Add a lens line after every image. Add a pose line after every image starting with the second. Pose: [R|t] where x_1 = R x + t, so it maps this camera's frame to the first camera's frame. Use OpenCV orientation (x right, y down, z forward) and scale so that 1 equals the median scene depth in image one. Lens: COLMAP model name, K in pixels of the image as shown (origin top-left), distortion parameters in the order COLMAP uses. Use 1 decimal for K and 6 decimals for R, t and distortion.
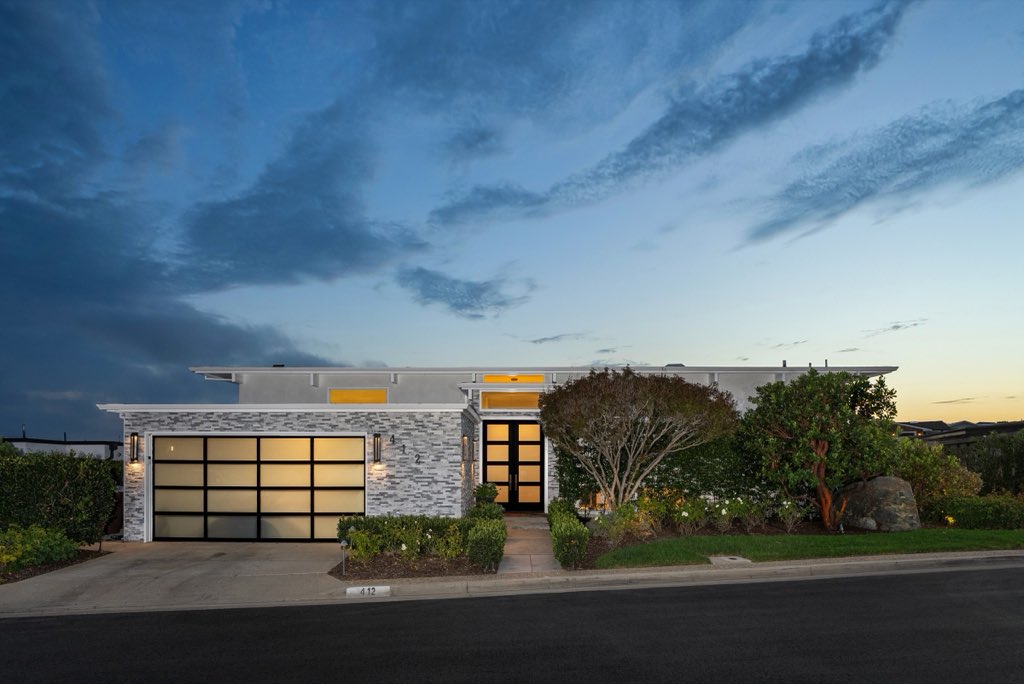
lens RADIAL K [[715.5, 0, 512.0], [0, 715.5, 342.0], [0, 0, 1]] dist [-0.032986, -0.004400]
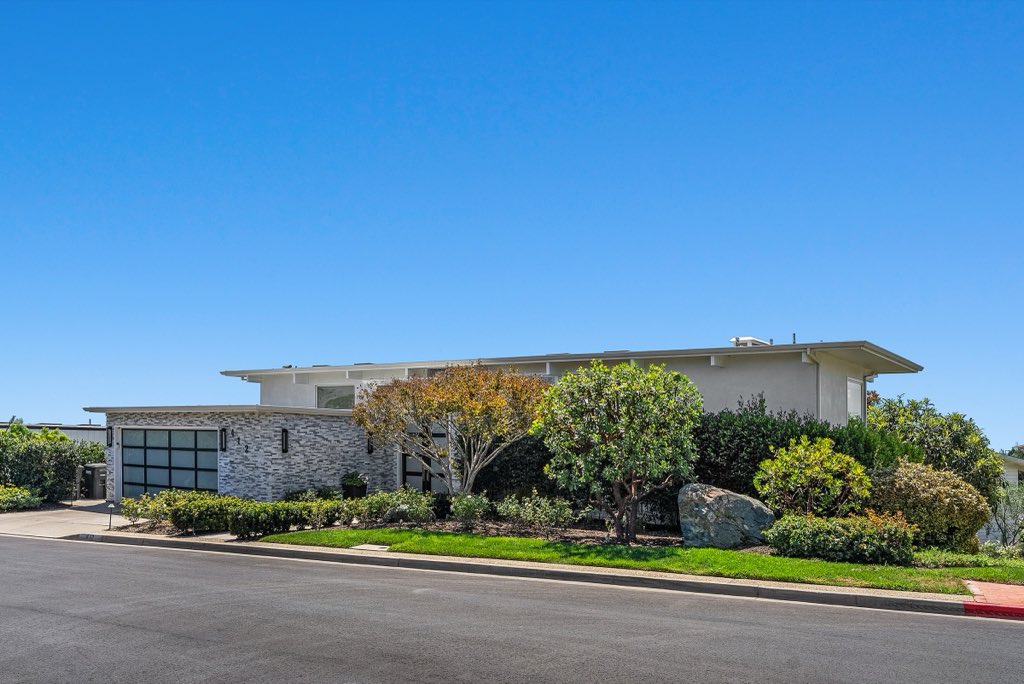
lens RADIAL K [[715.5, 0, 512.0], [0, 715.5, 342.0], [0, 0, 1]] dist [-0.032986, -0.004400]
pose [[0.858650, -0.054988, -0.509603, 0.907468], [0.055666, 0.998352, -0.013933, 0.021082], [0.509530, -0.016404, 0.860297, 0.172958]]
